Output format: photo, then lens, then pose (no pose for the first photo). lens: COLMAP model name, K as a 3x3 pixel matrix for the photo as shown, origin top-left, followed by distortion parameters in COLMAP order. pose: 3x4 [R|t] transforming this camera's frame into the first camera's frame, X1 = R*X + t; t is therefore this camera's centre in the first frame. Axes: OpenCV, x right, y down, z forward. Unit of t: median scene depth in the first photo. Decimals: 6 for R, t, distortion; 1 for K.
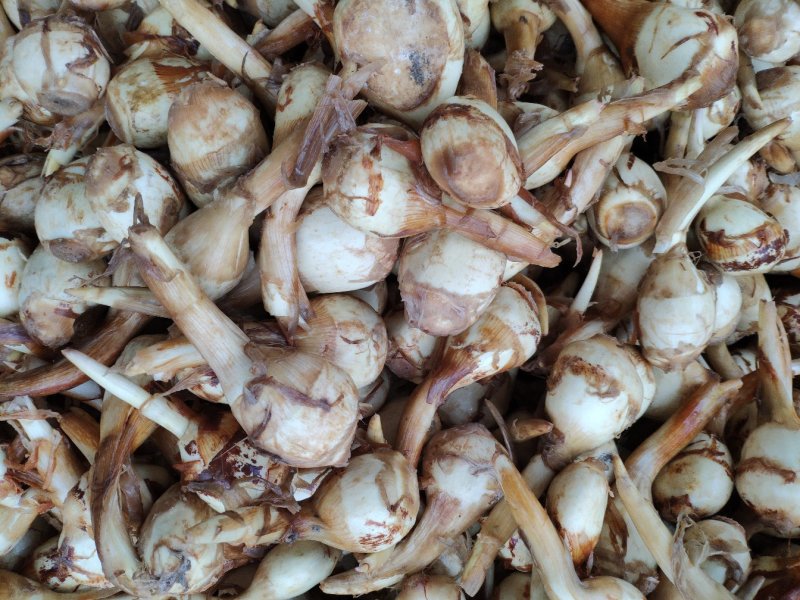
lens RADIAL K [[624.9, 0, 400.9], [0, 624.9, 279.6], [0, 0, 1]] dist [0.130746, -0.303709]
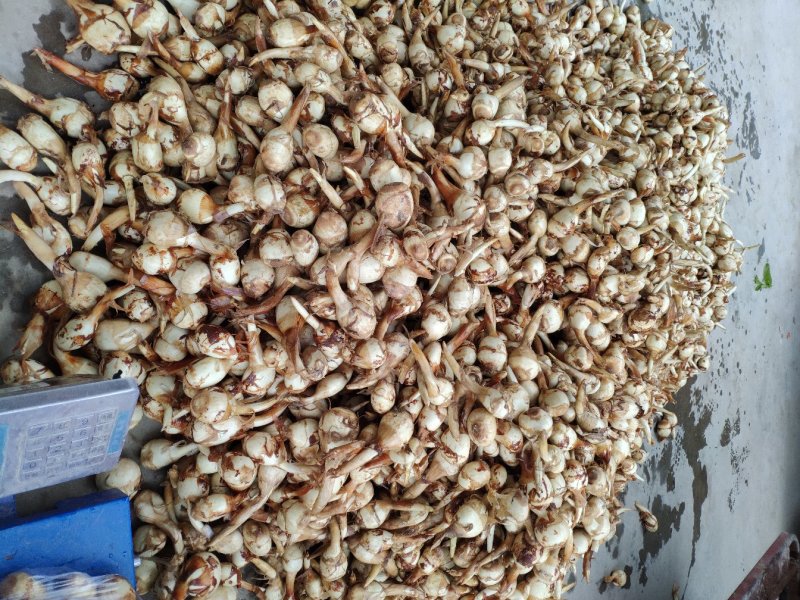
lens RADIAL K [[624.9, 0, 400.9], [0, 624.9, 279.6], [0, 0, 1]] dist [0.130746, -0.303709]
pose [[0.923428, 0.058020, 0.379360, -1.029954], [-0.053028, 0.998314, -0.023606, 0.061032], [-0.380090, 0.001682, 0.924948, -1.748113]]
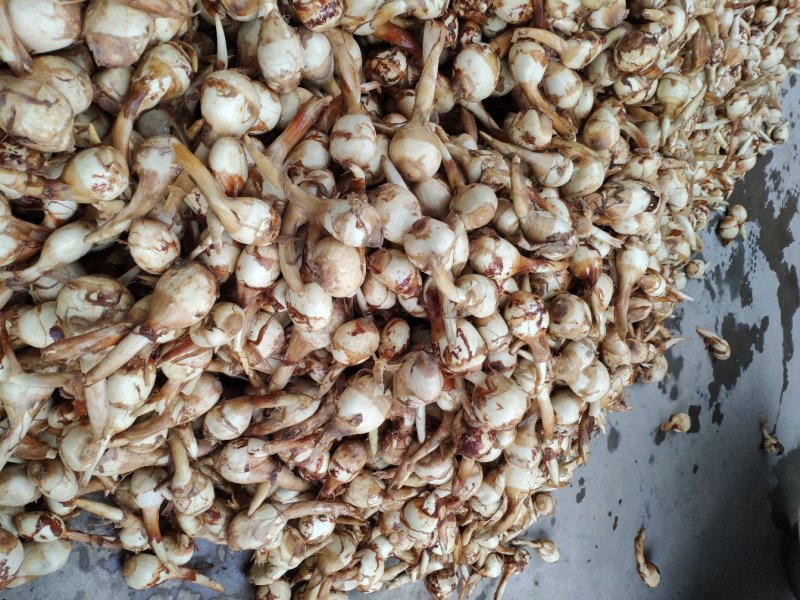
lens RADIAL K [[646.7, 0, 411.4], [0, 646.7, 297.5], [0, 0, 1]] dist [0.008981, -0.065552]
pose [[0.947479, -0.190636, 0.256791, 0.234000], [0.138495, 0.968308, 0.207845, 0.412775], [-0.288275, -0.161364, 0.943853, -0.899784]]
